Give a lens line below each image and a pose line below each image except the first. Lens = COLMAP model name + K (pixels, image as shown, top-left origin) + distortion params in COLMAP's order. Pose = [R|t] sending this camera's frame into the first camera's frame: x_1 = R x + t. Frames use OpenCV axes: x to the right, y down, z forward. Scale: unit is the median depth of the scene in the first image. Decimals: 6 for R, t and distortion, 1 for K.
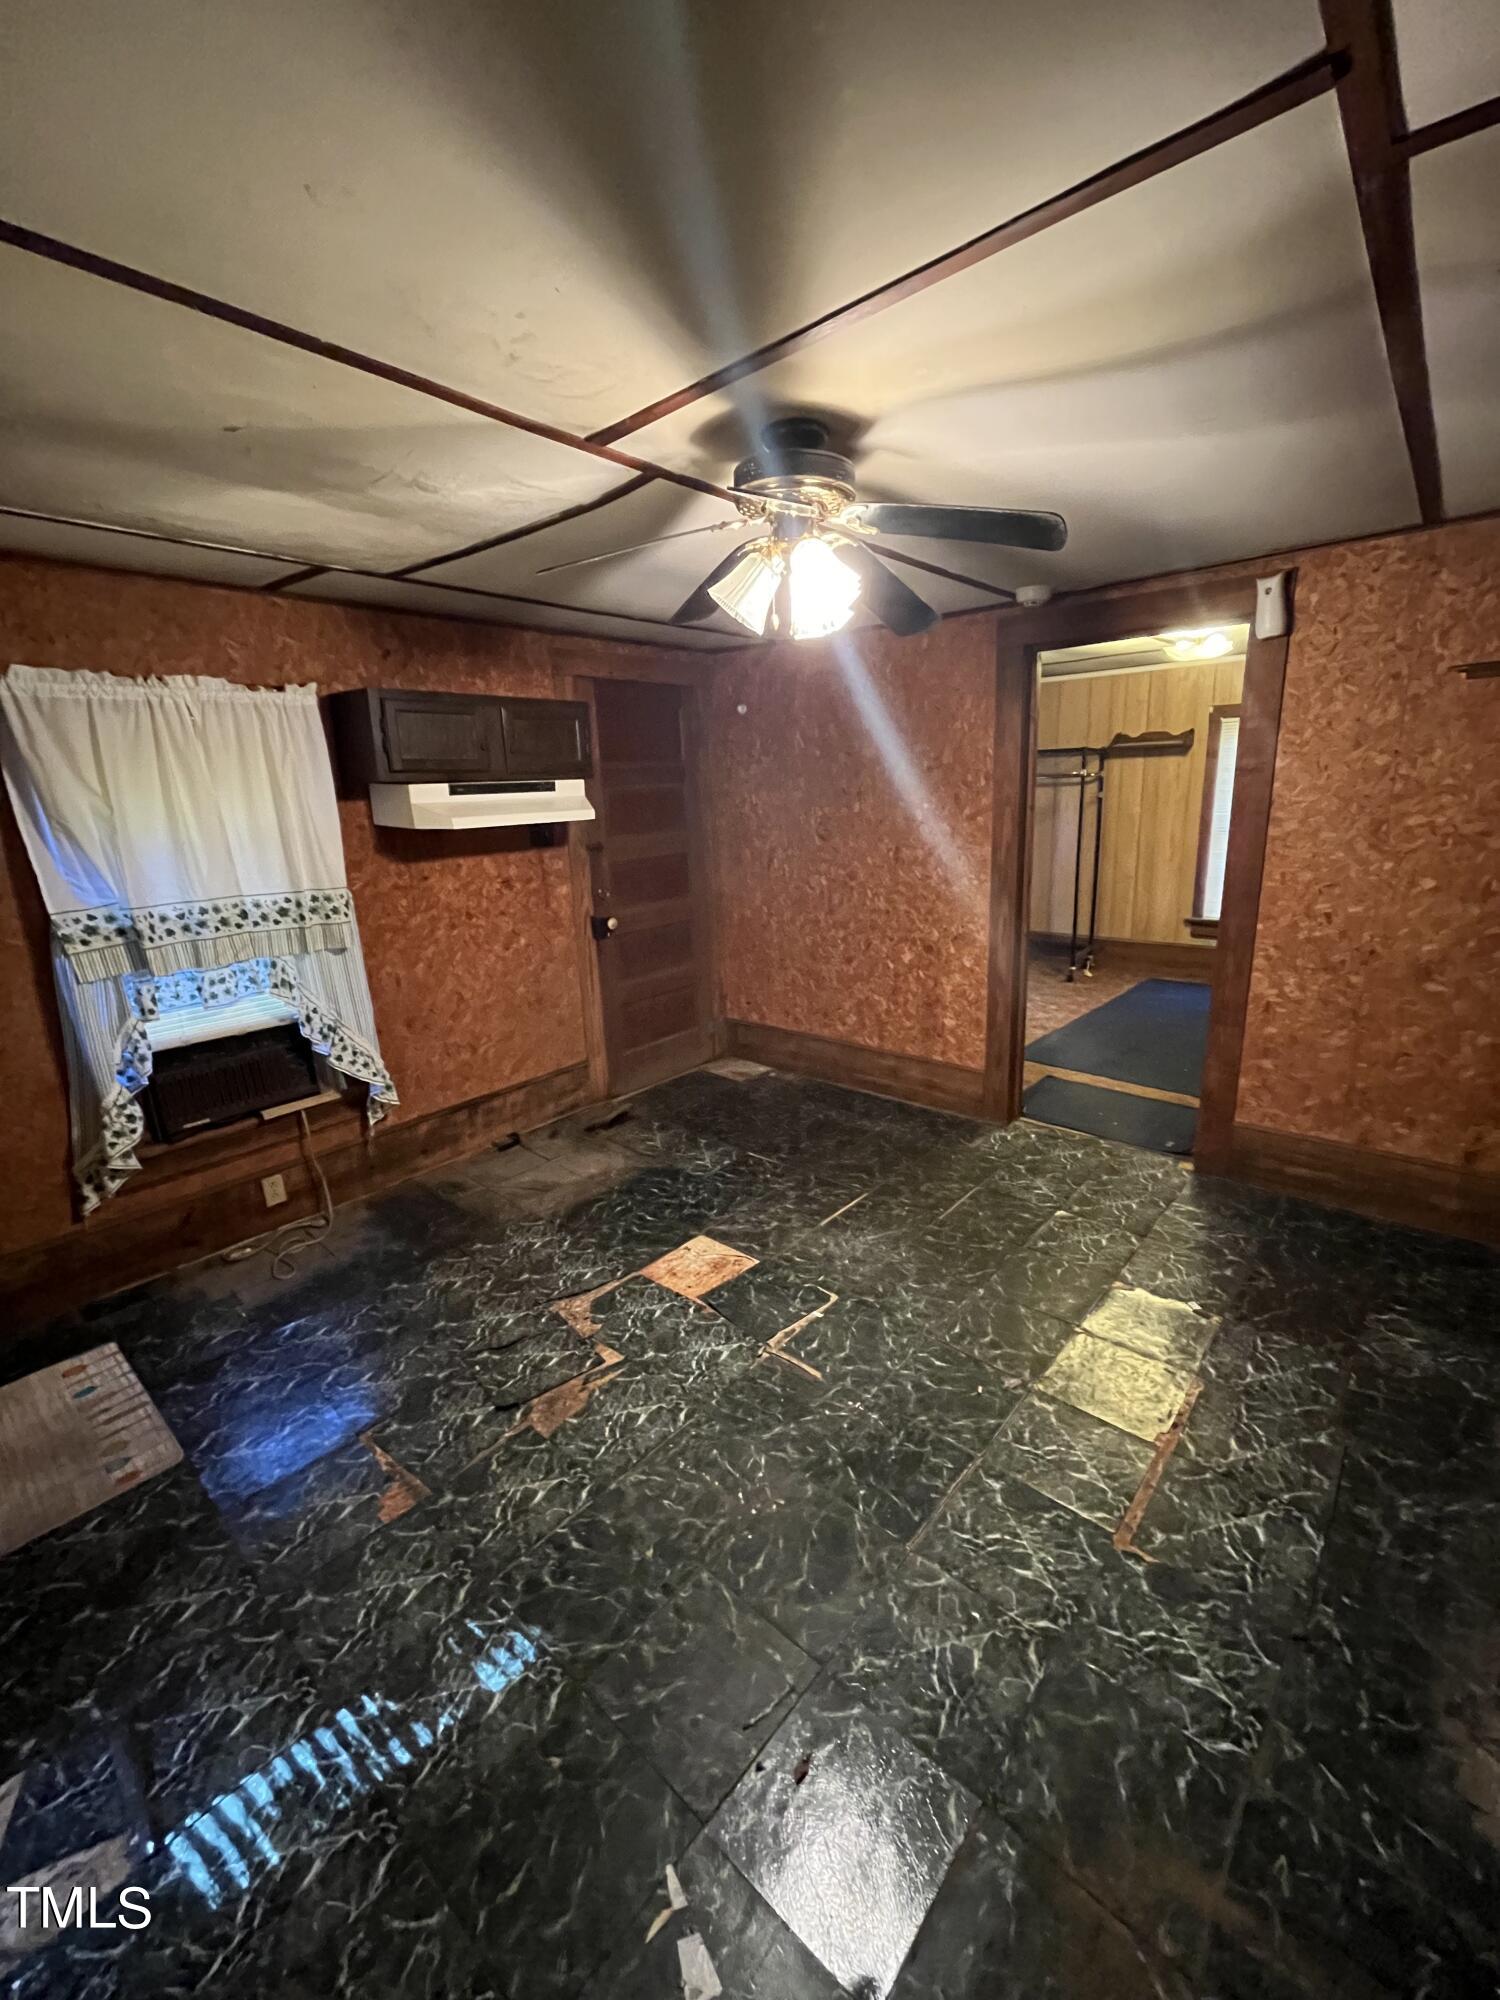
lens RADIAL K [[812.0, 0, 742.4], [0, 812.0, 1002.2], [0, 0, 1]] dist [-0.014672, 0.000210]
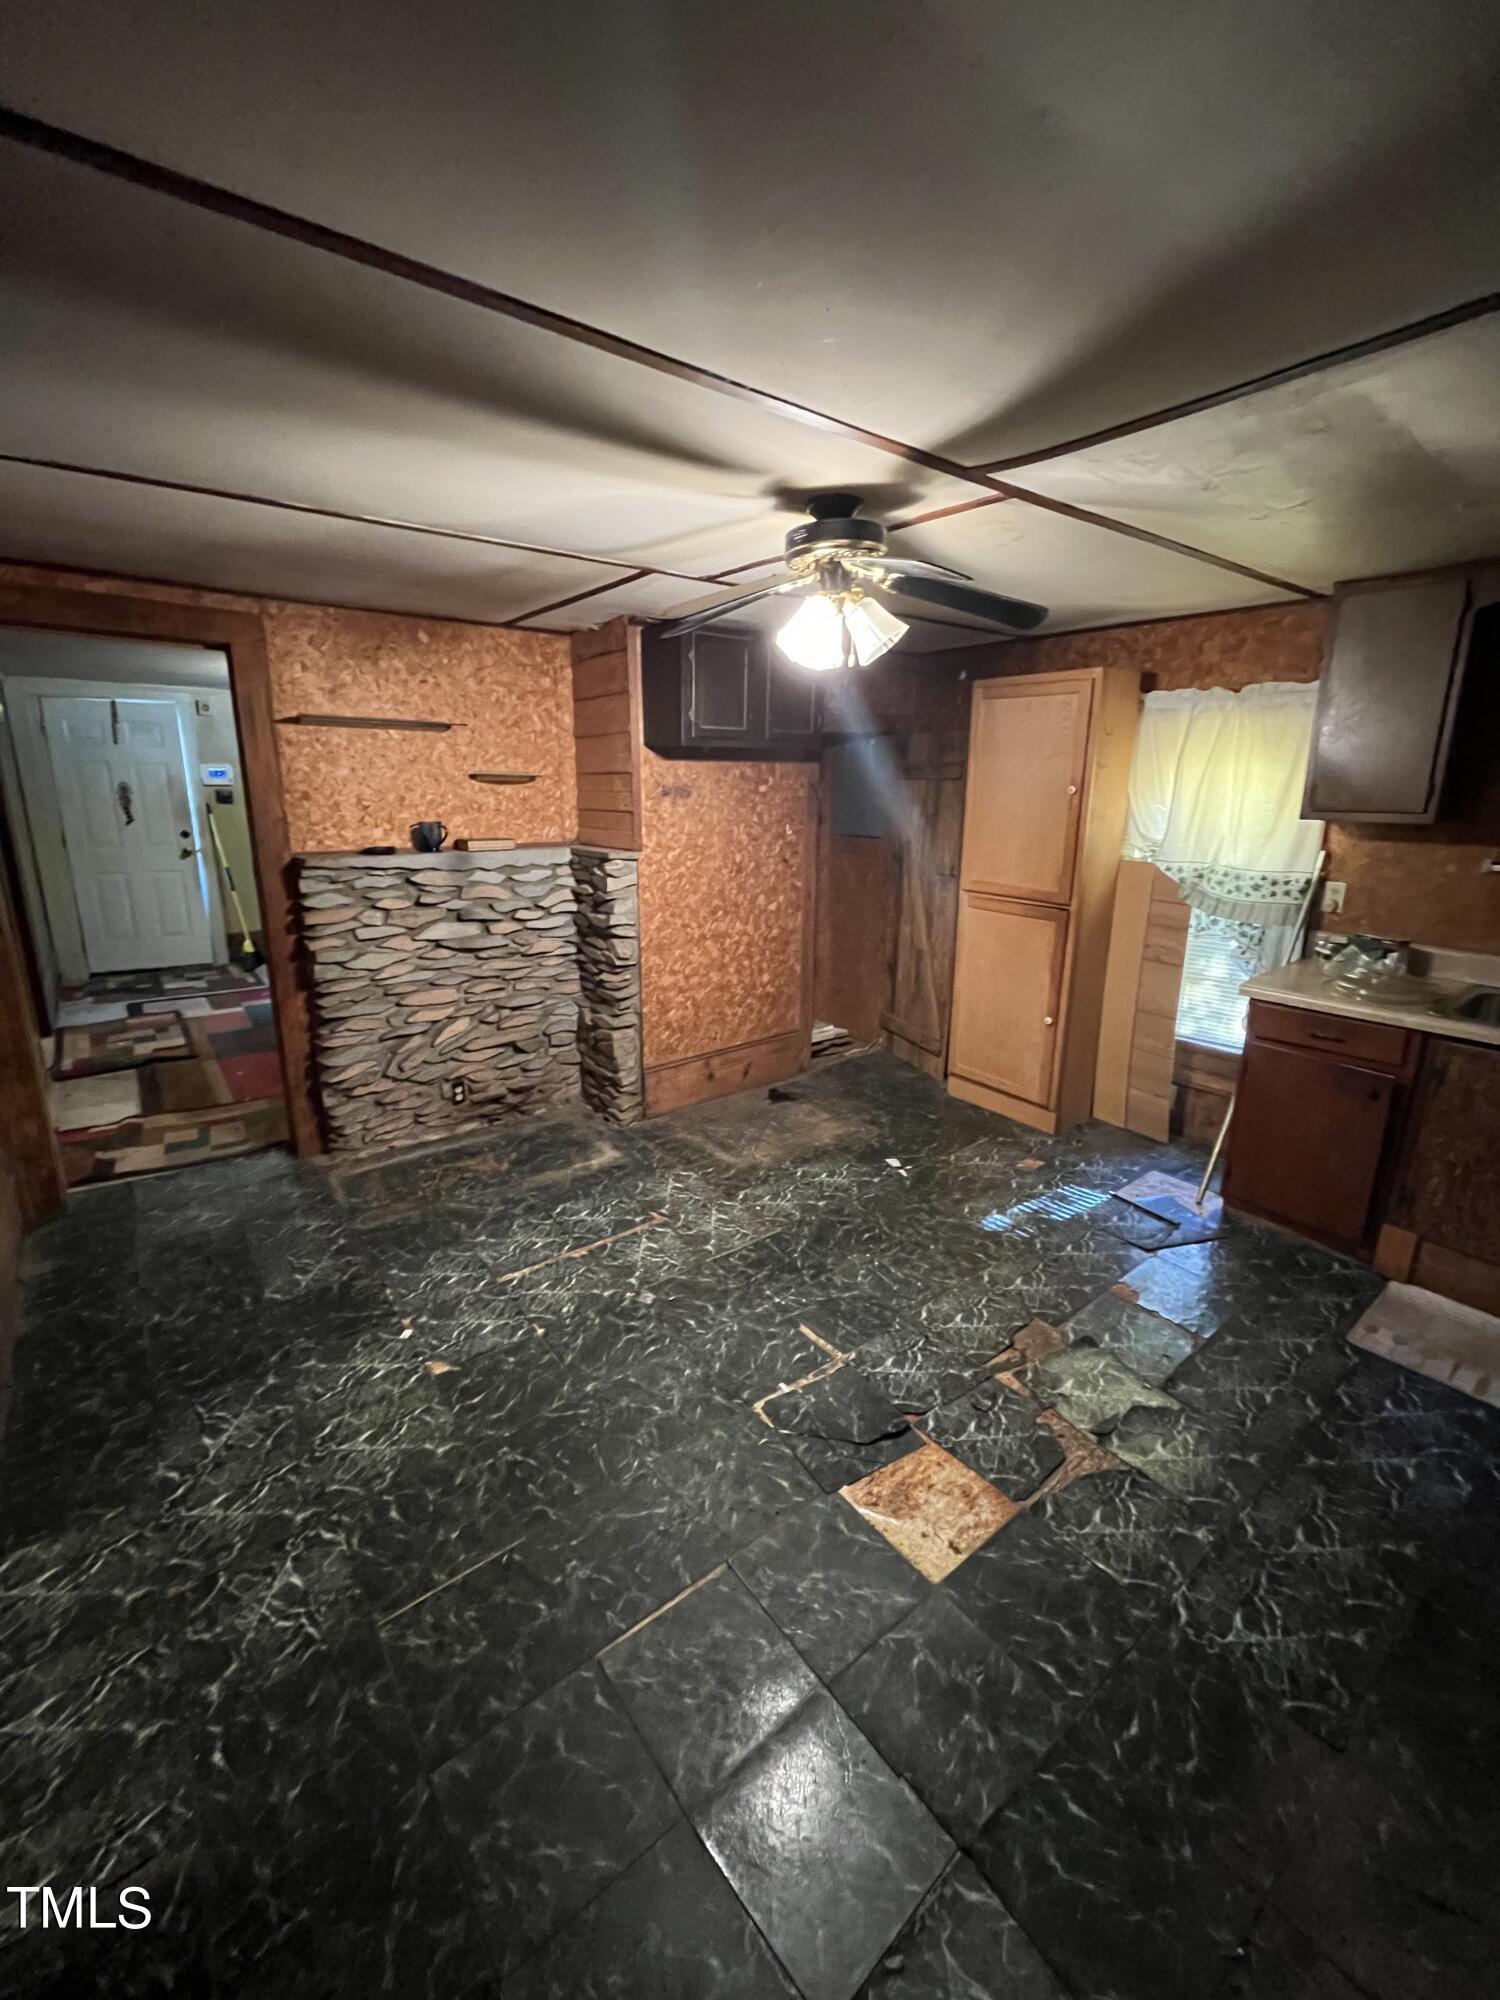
lens RADIAL K [[812.0, 0, 742.4], [0, 812.0, 1002.2], [0, 0, 1]] dist [-0.014672, 0.000210]
pose [[-0.983483, -0.014114, 0.180449, -0.016698], [0.078916, 0.863769, 0.497670, -0.435261], [-0.162891, 0.503690, -0.848388, 1.570130]]
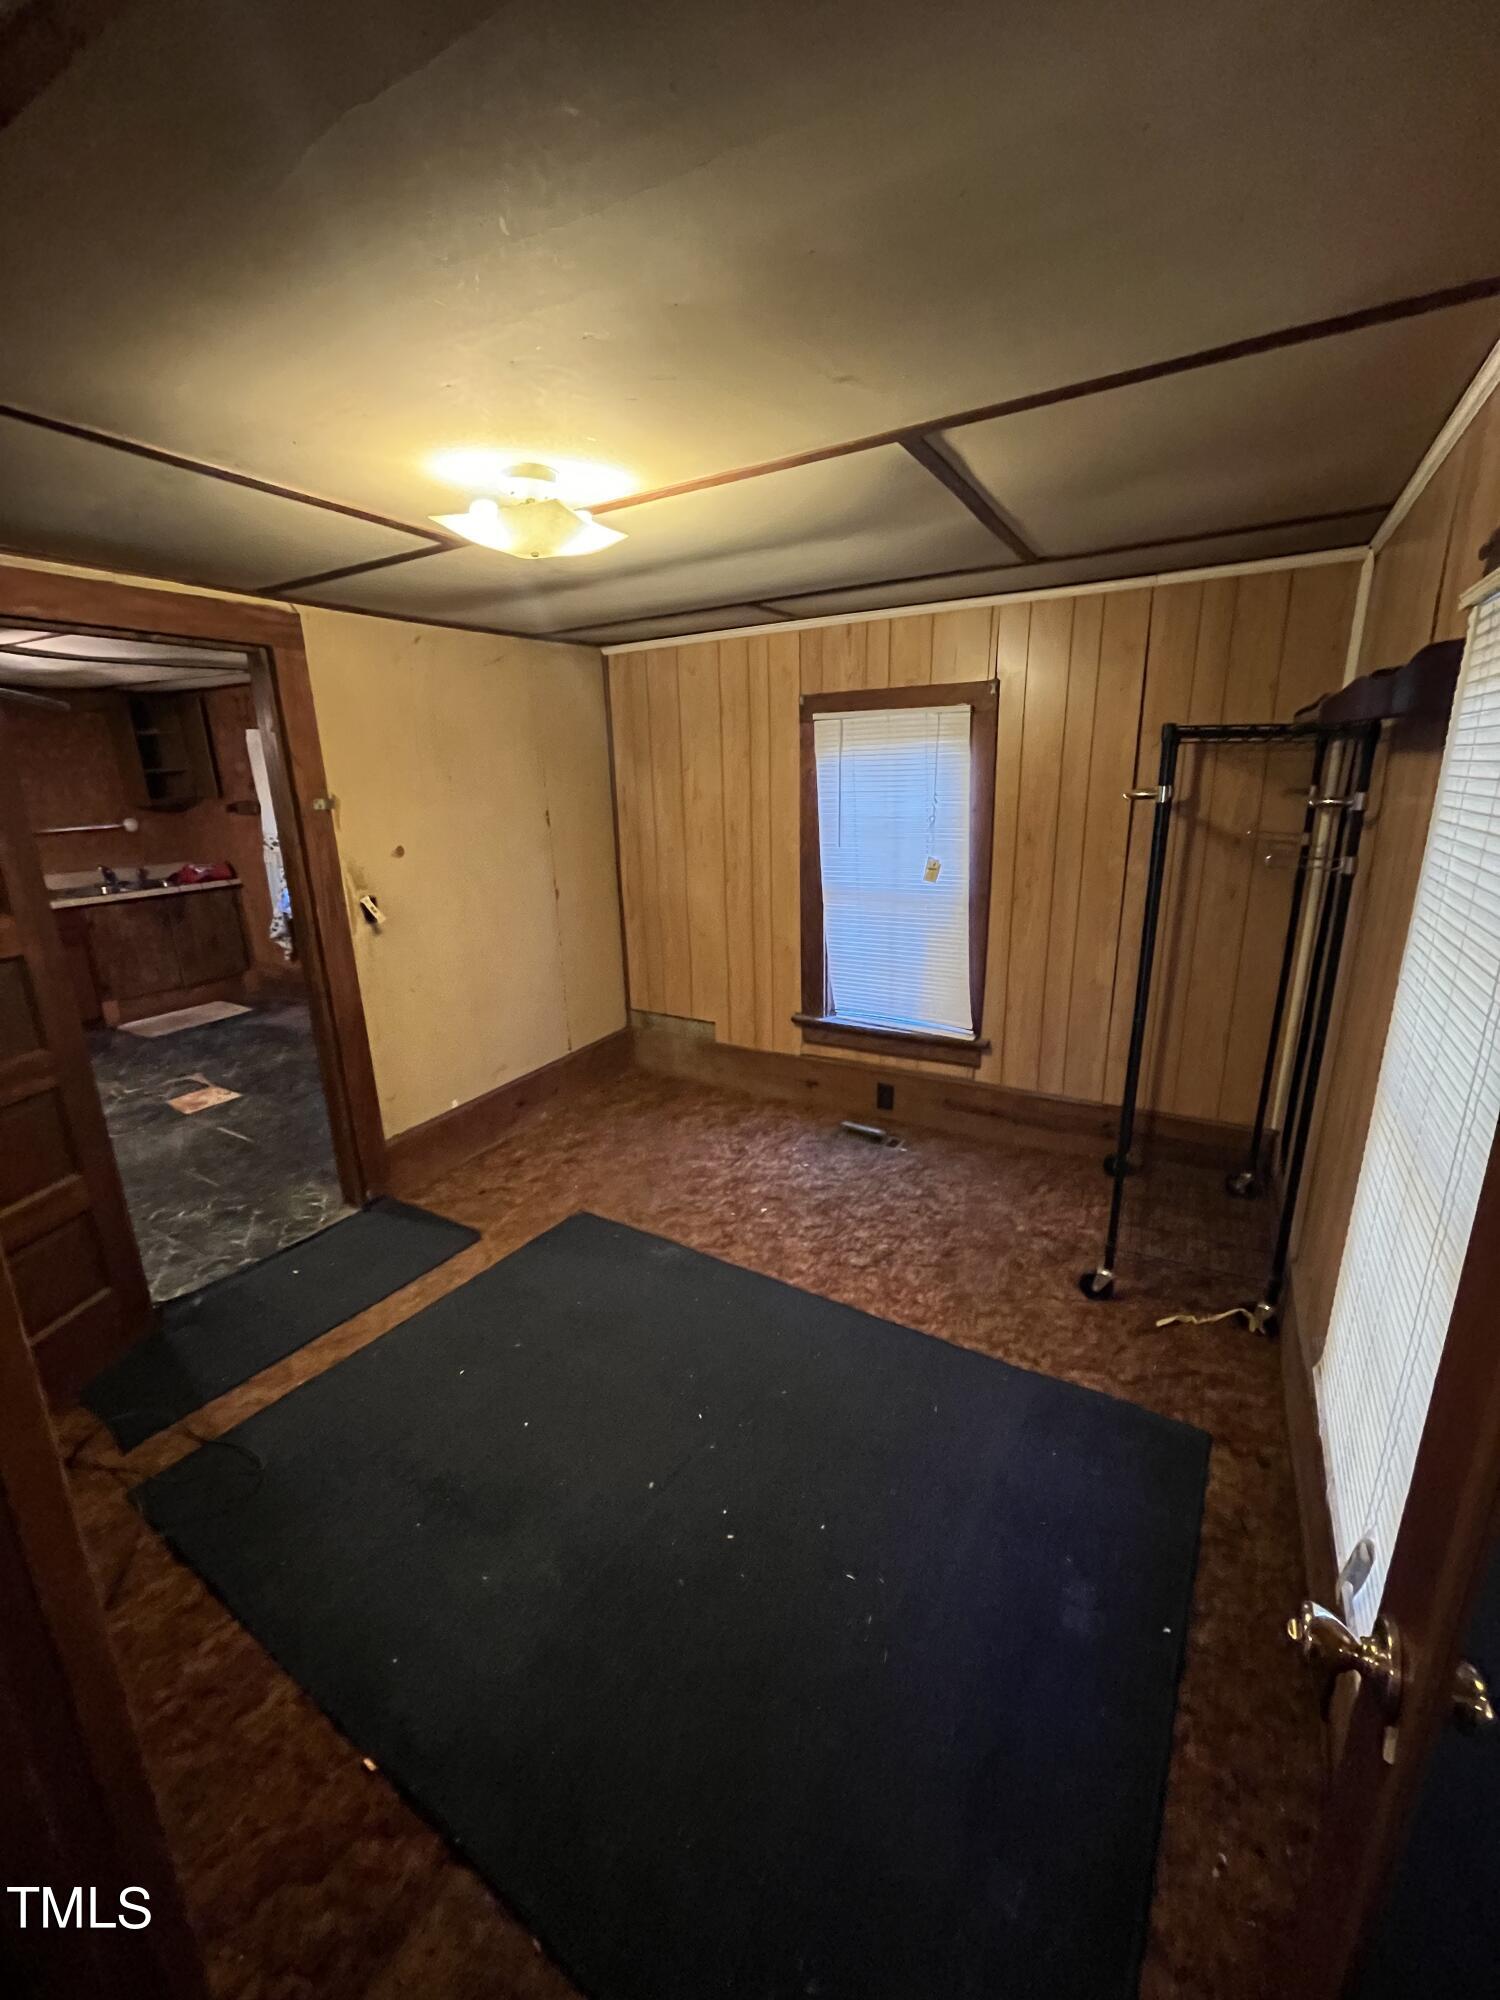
lens RADIAL K [[812.0, 0, 742.4], [0, 812.0, 1002.2], [0, 0, 1]] dist [-0.014672, 0.000210]
pose [[0.208186, 0.304507, -0.929480, 1.772294], [-0.243473, 0.936523, 0.252281, -0.569249], [0.947301, 0.173782, 0.269110, 1.743786]]
